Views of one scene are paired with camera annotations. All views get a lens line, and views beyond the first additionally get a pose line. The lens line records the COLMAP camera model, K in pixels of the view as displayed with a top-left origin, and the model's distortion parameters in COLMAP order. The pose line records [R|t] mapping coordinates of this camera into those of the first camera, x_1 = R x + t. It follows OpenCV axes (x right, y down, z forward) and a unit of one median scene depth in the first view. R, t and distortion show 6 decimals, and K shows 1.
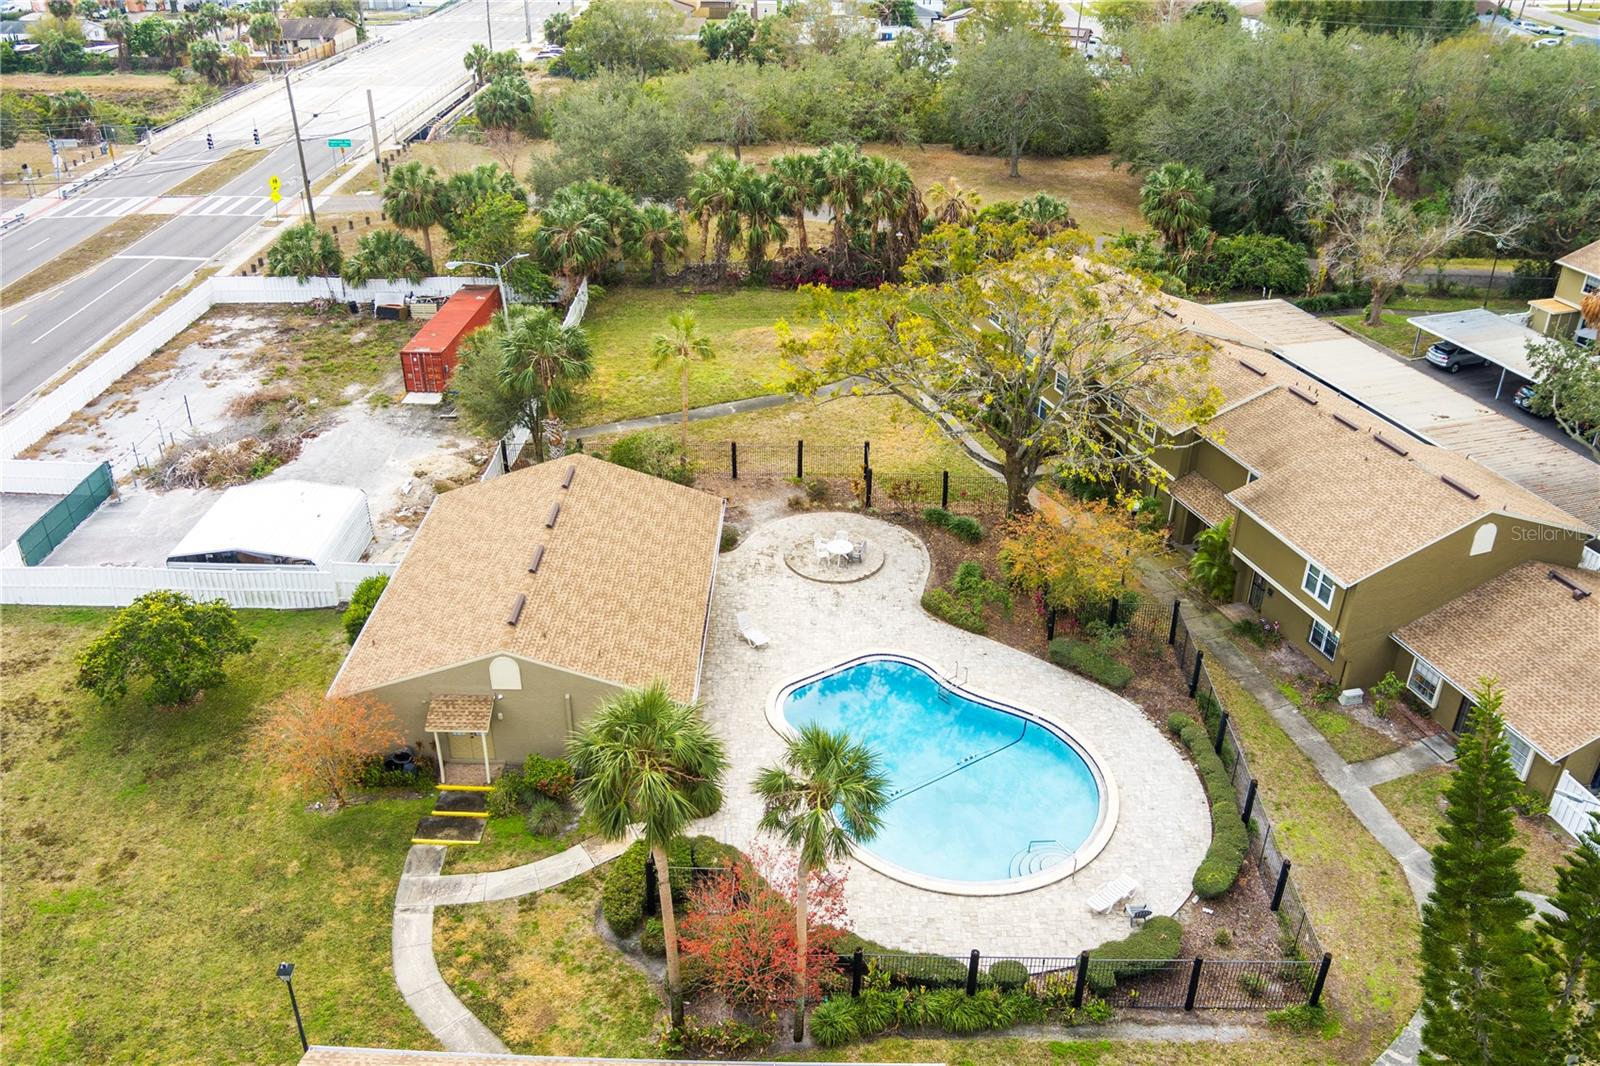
lens RADIAL K [[1282.4, 0, 818.6], [0, 1282.4, 529.8], [0, 0, 1]] dist [-0.078238, 0.001170]
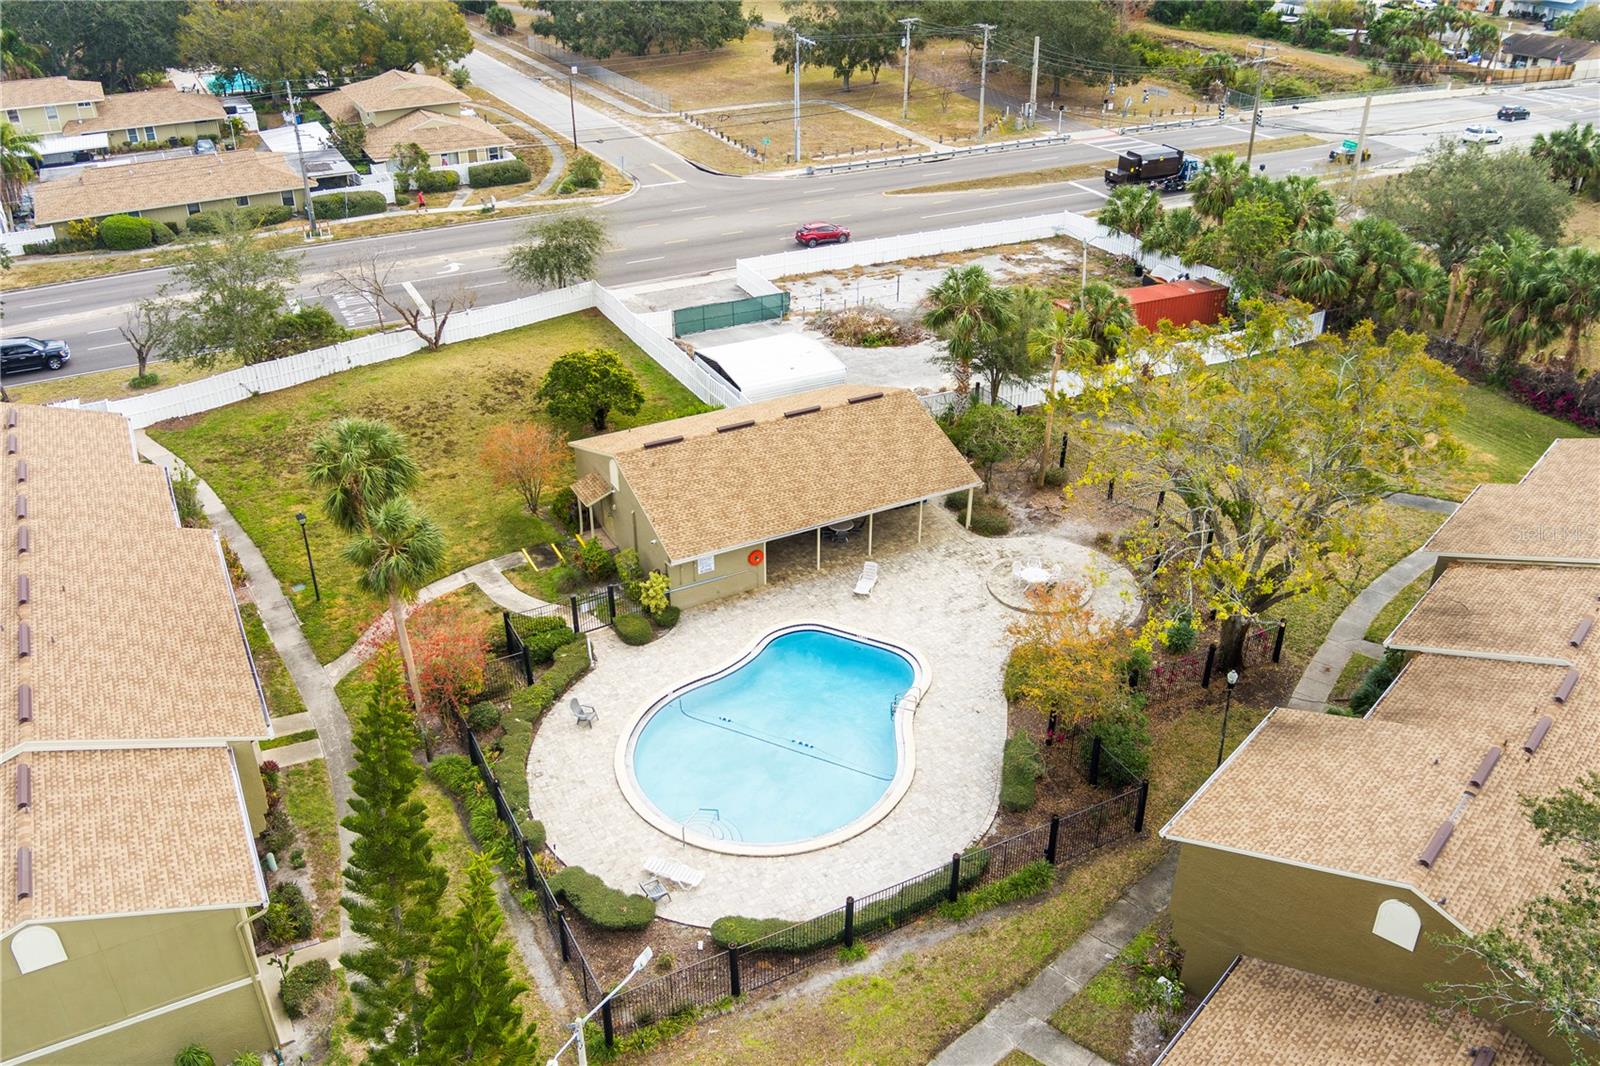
lens RADIAL K [[1322.8, 0, 800.0], [0, 1322.8, 533.0], [0, 0, 1]] dist [-0.112456, -0.004832]
pose [[0.476196, 0.418065, -0.773601, 0.900765], [-0.425176, 0.879546, 0.213598, -0.198272], [0.769716, 0.227202, 0.596588, 0.369526]]
